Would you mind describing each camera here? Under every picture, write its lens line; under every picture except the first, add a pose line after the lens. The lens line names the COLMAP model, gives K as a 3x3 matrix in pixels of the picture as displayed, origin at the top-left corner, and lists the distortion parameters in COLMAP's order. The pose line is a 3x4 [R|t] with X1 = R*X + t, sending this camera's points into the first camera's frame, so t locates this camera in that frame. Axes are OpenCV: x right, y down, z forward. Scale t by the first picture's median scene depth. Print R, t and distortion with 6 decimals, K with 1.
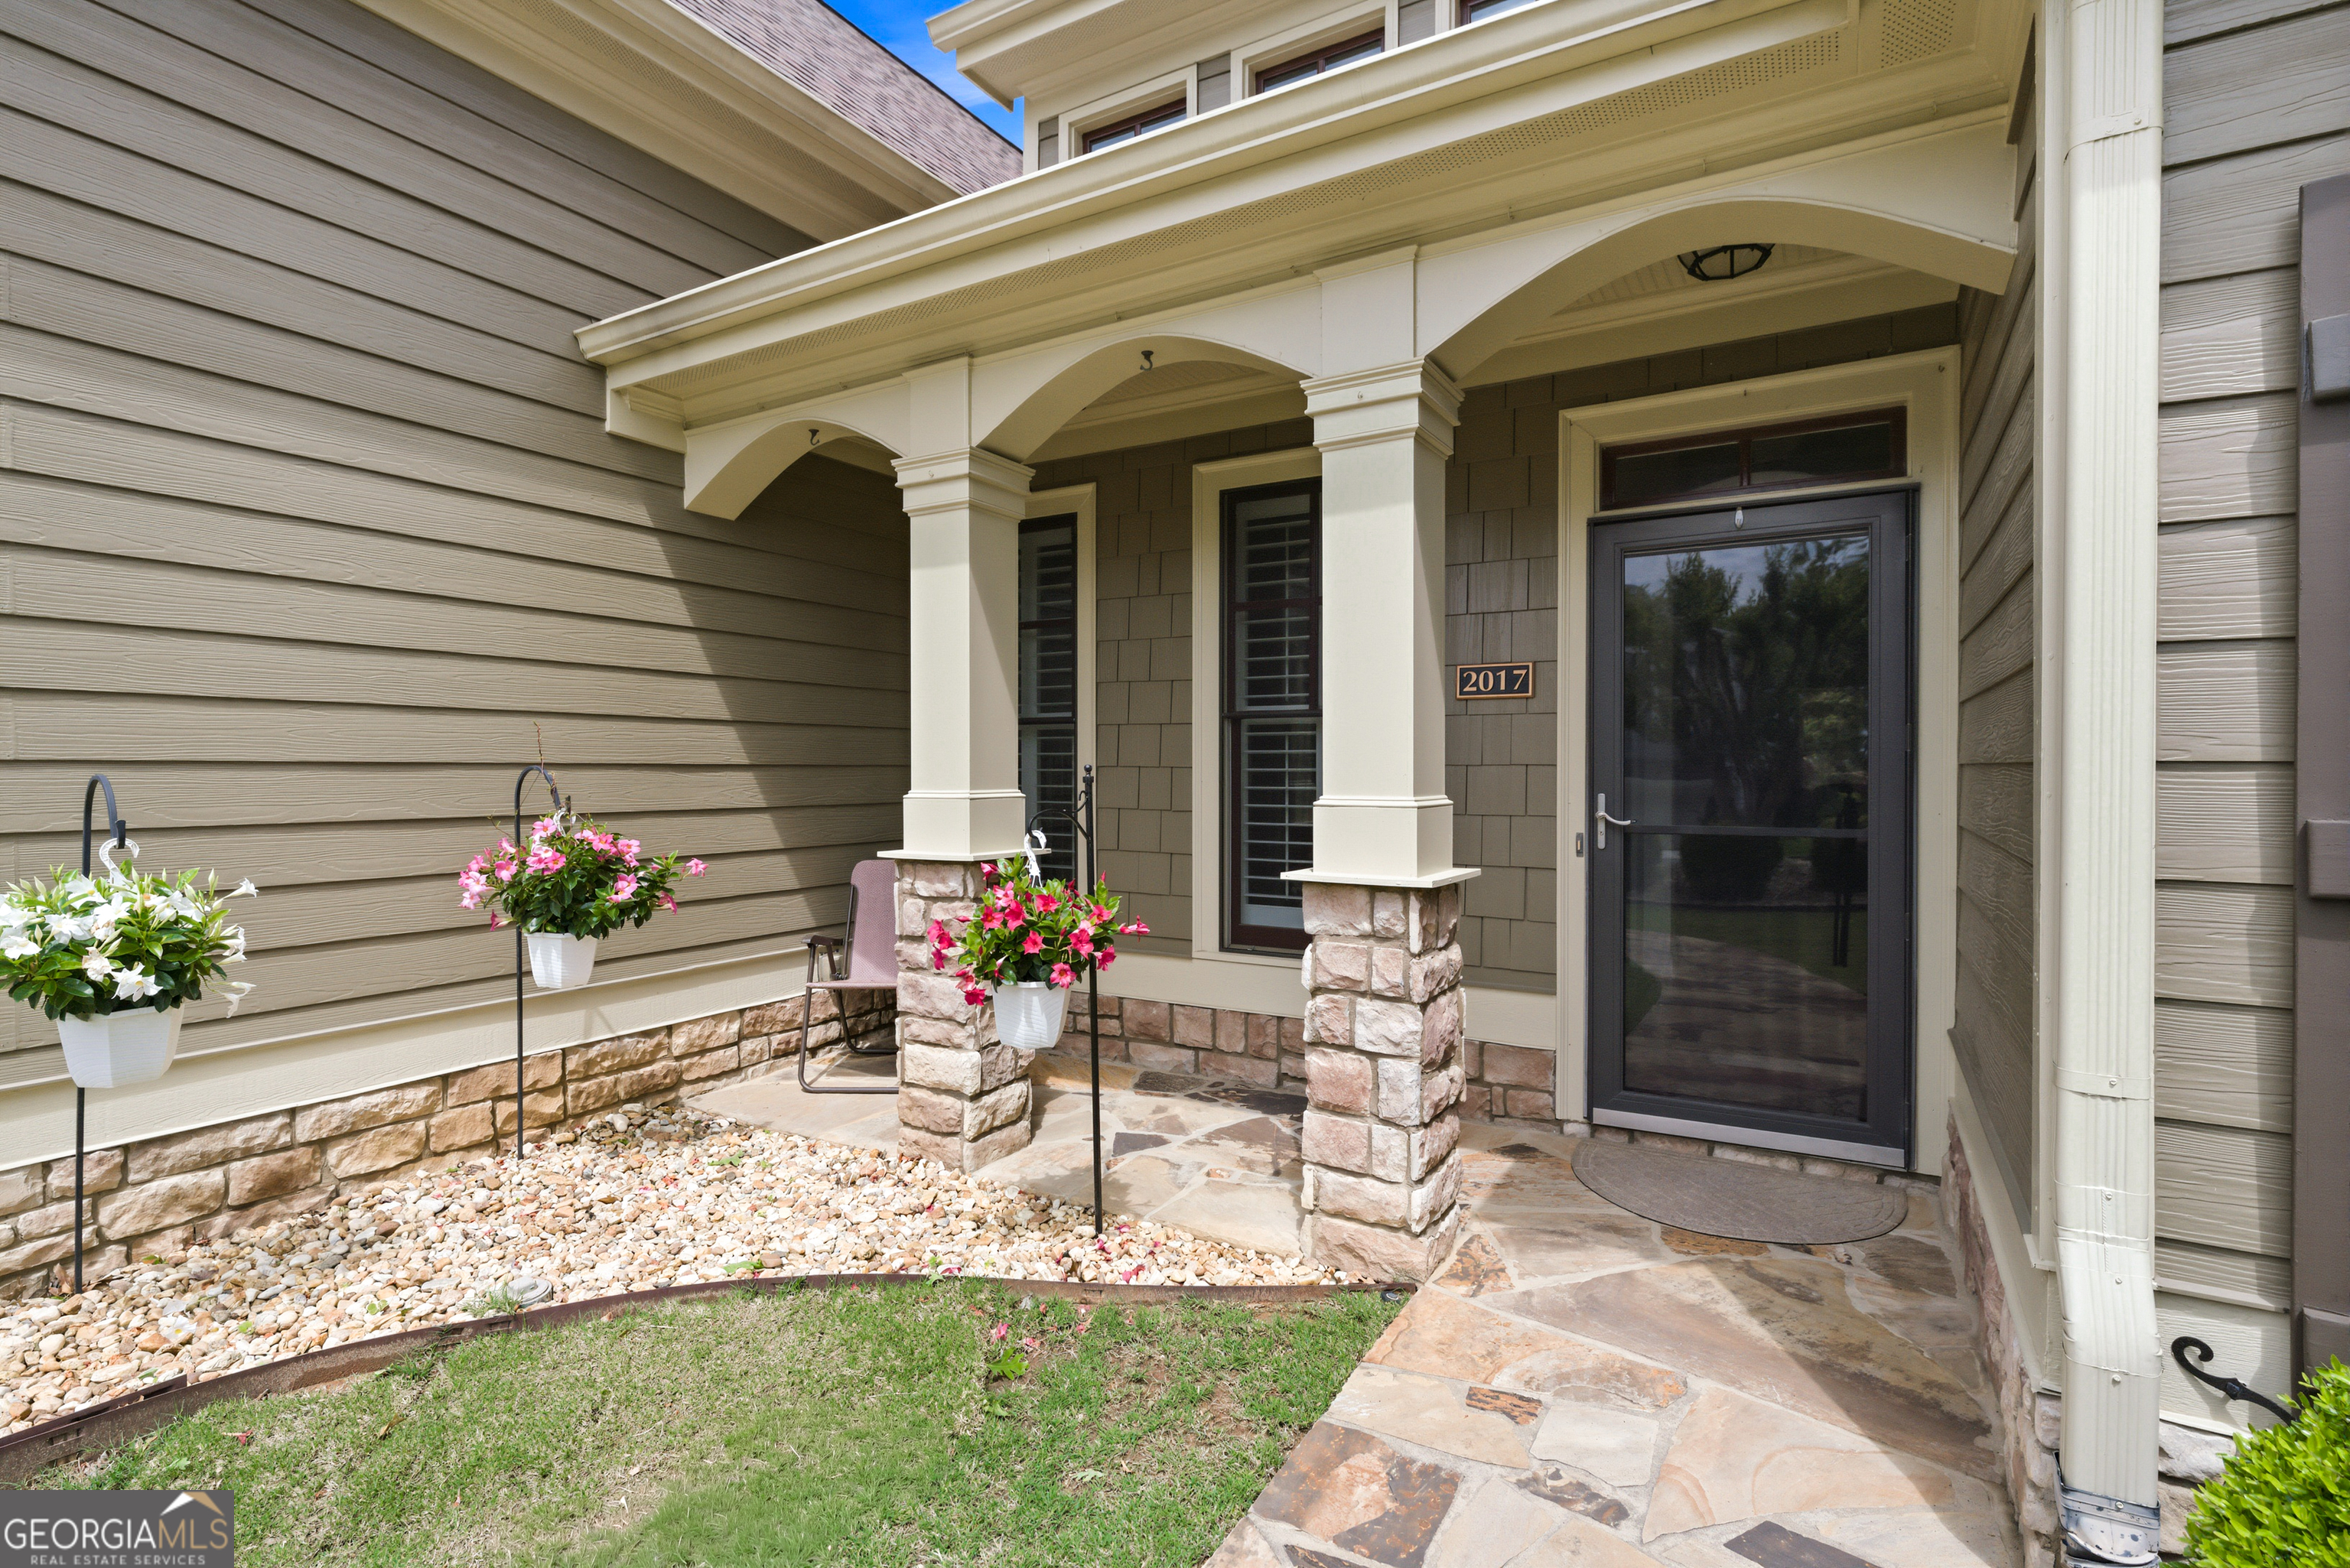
lens RADIAL K [[1122.7, 0, 1185.1], [0, 1122.7, 781.8], [0, 0, 1]] dist [-0.001619, -0.000040]
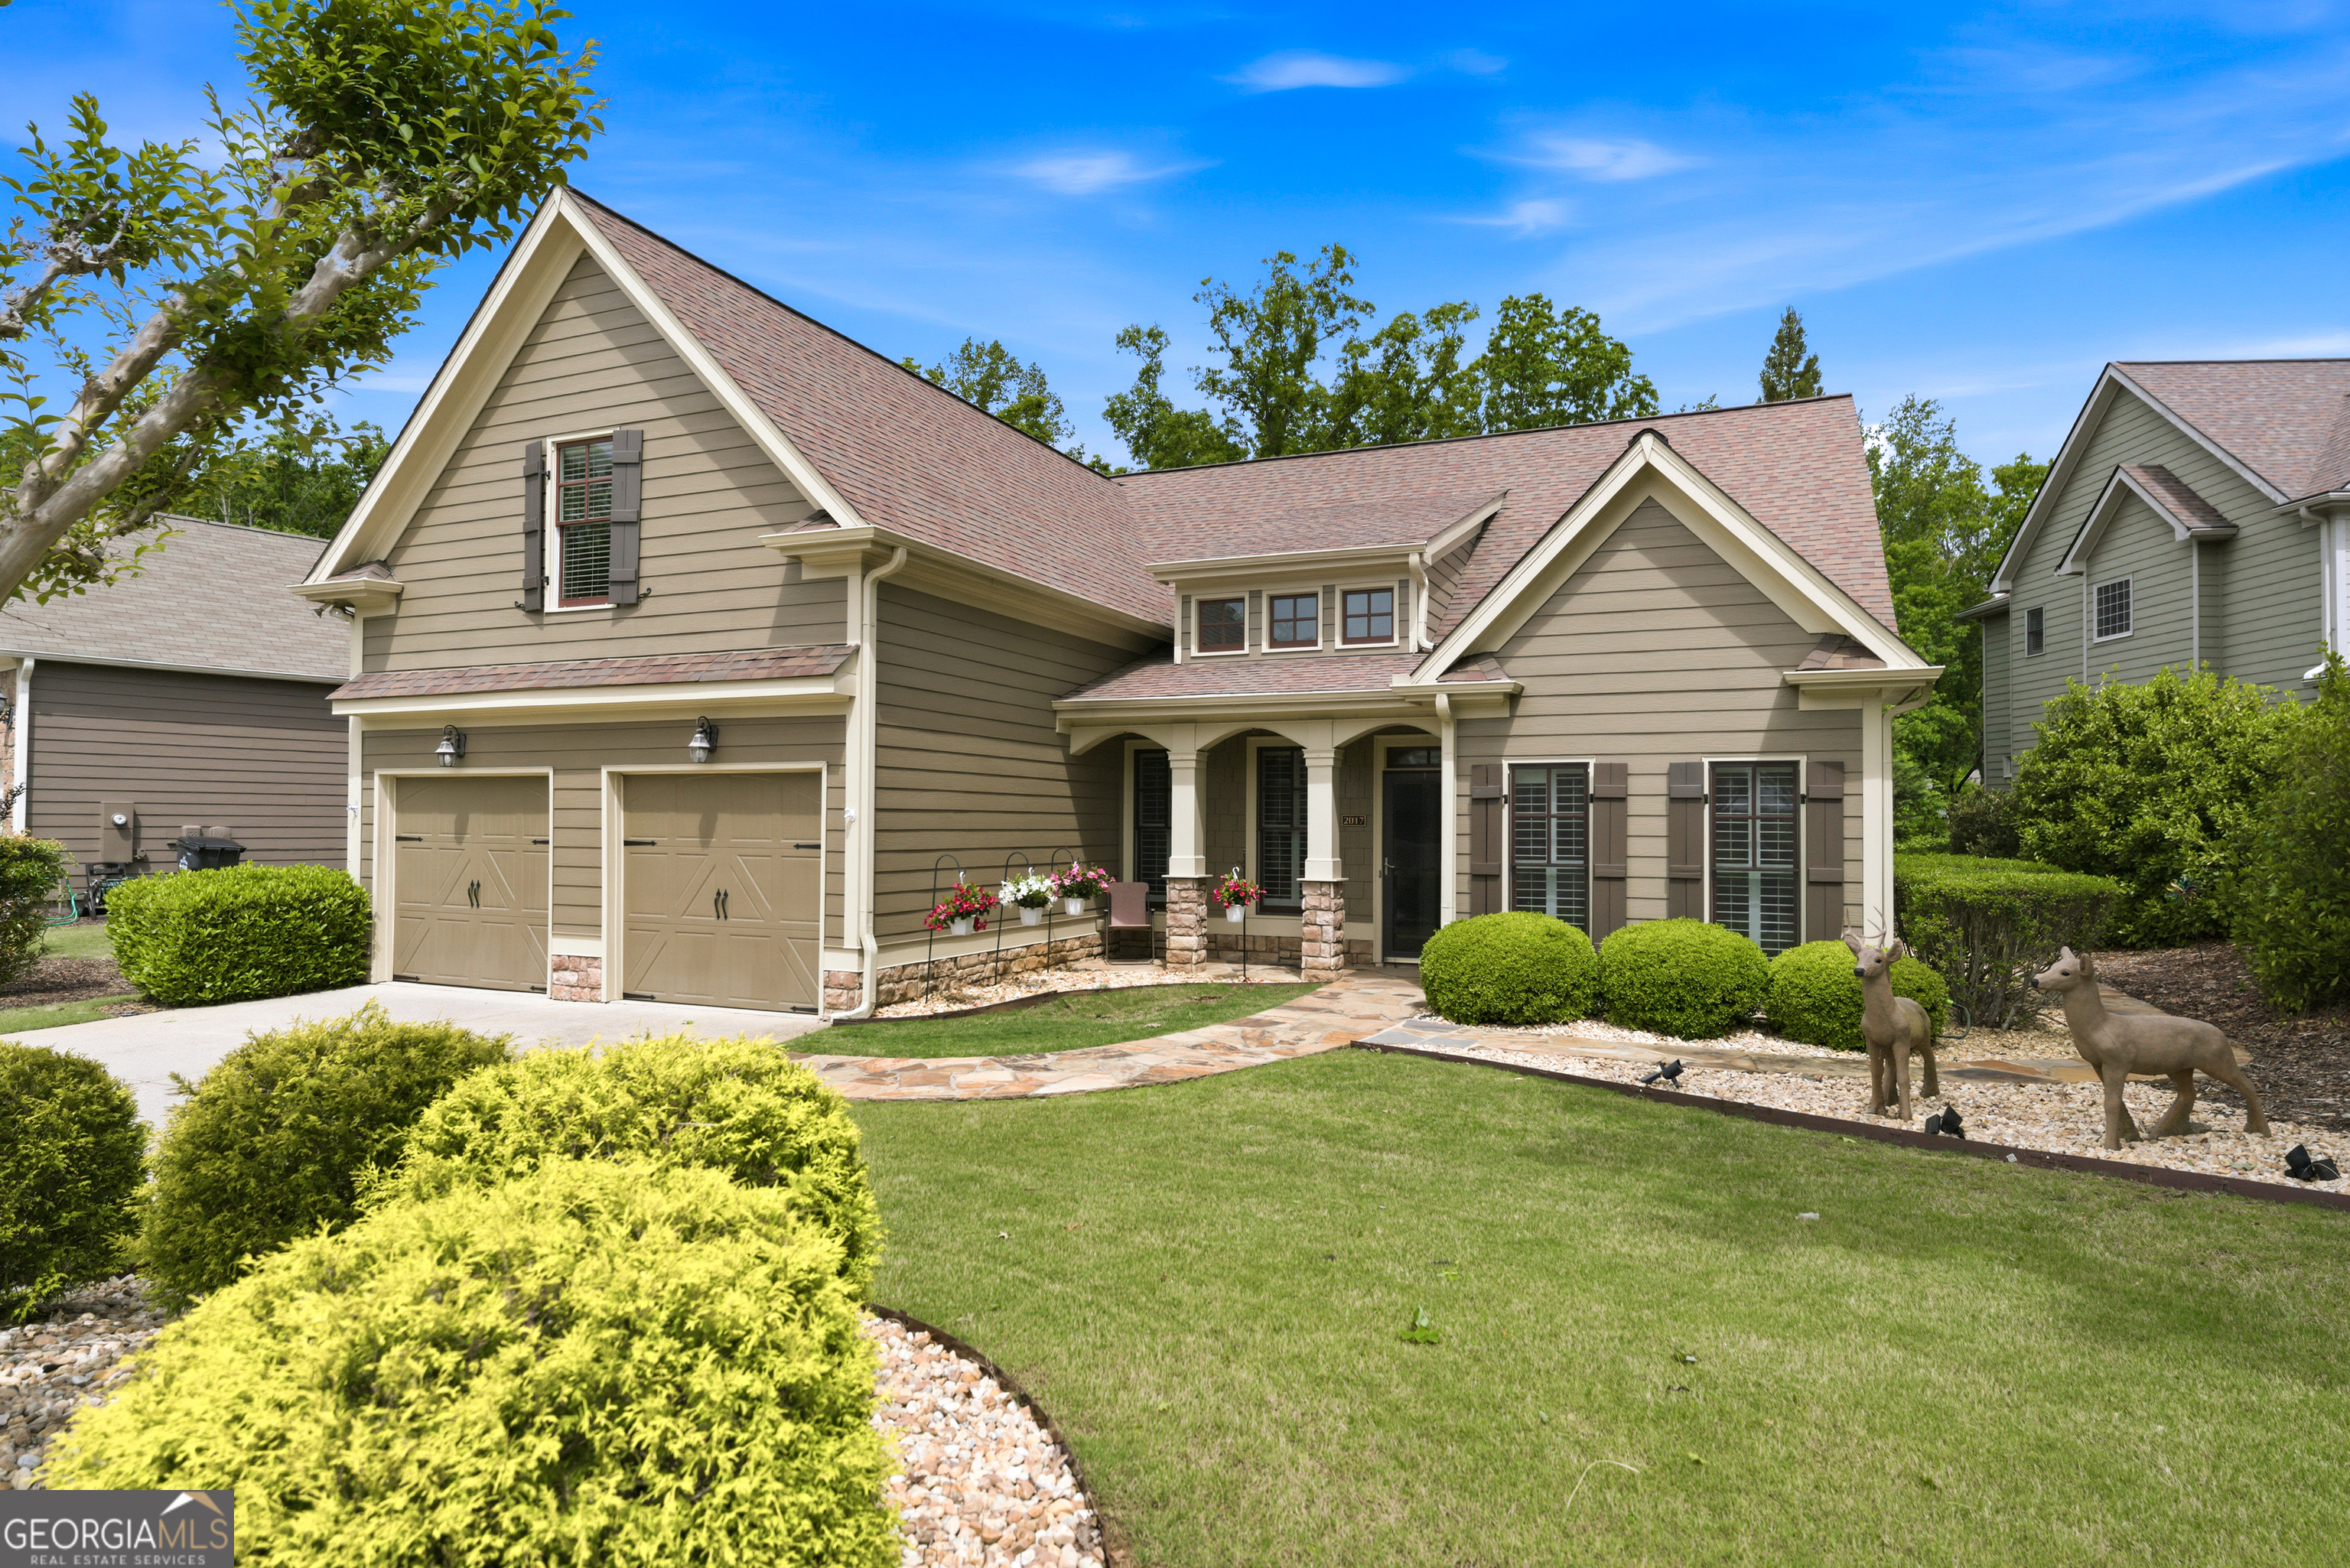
lens RADIAL K [[1326.7, 0, 1178.6], [0, 1326.7, 794.0], [0, 0, 1]] dist [0.025744, -0.003956]
pose [[0.992687, 0.006695, 0.120528, -0.673021], [-0.003073, 0.999539, -0.030206, -0.054359], [-0.120674, 0.029615, 0.992250, -2.685921]]
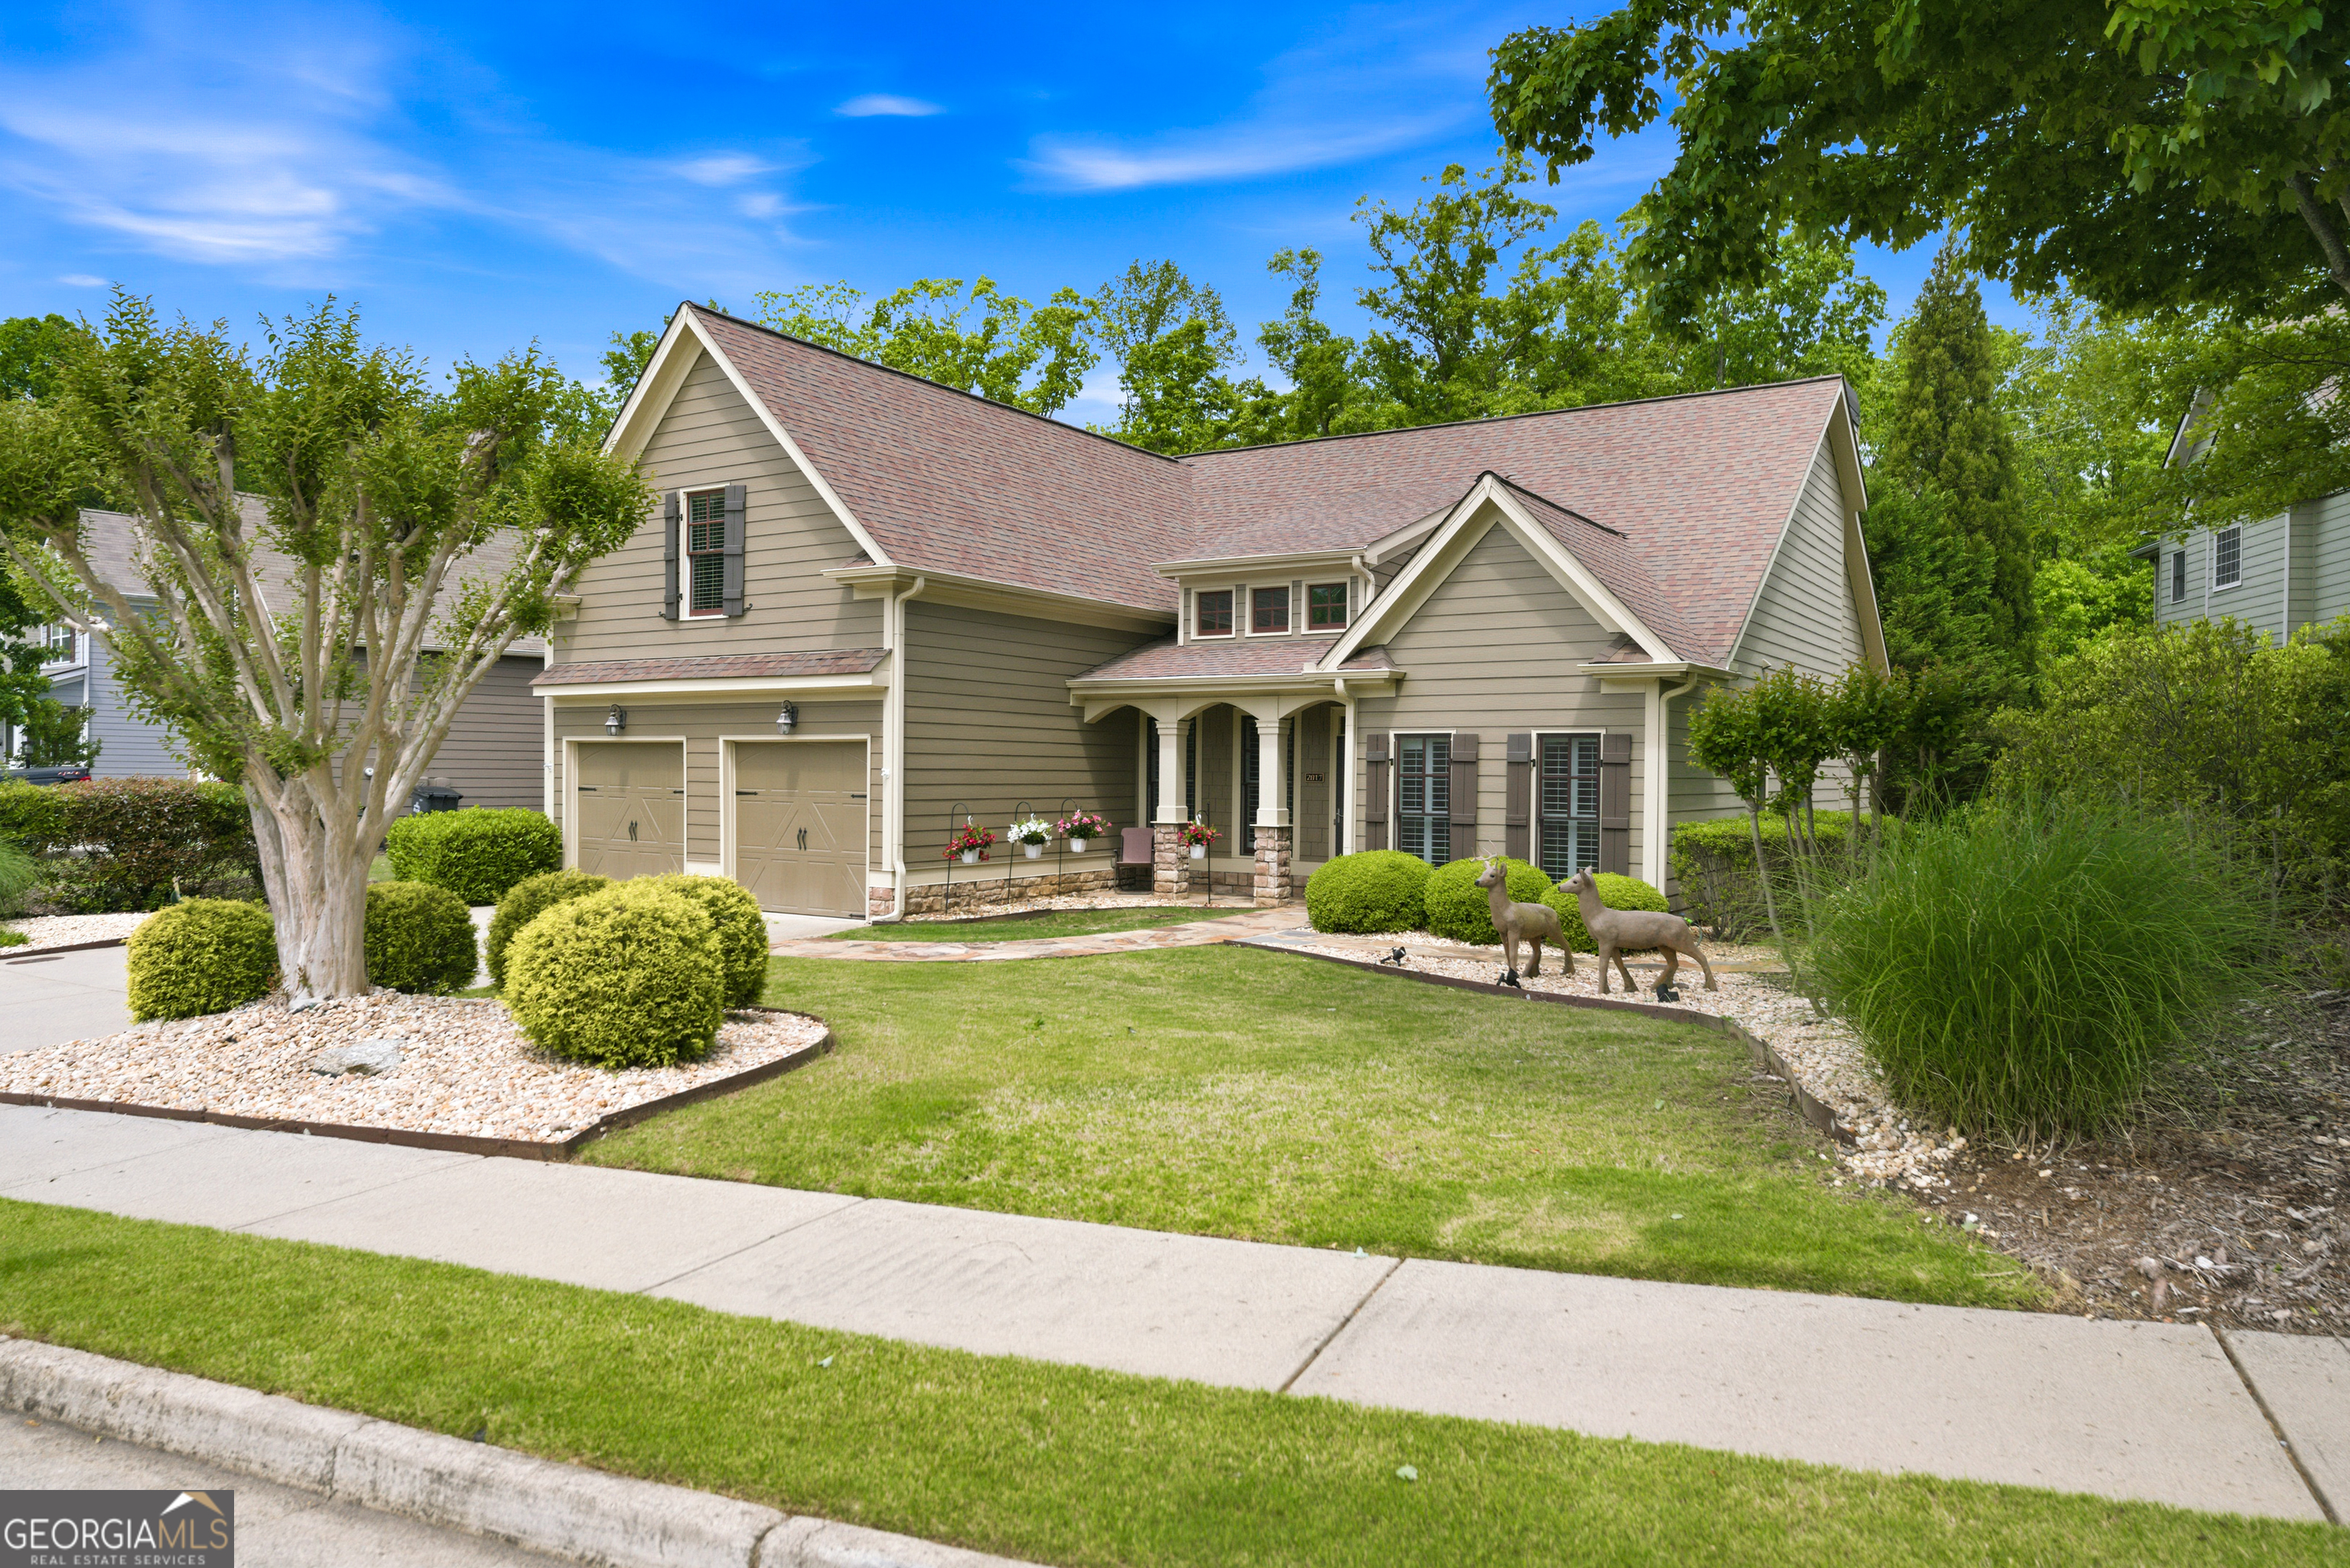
lens RADIAL K [[1540.0, 0, 1169.7], [0, 1540.0, 777.2], [0, 0, 1]] dist [0.044579, 0.001206]
pose [[0.999120, 0.007199, -0.041314, 0.012165], [-0.007366, 0.999965, -0.003883, -0.071649], [0.041284, 0.004184, 0.999139, -4.307104]]
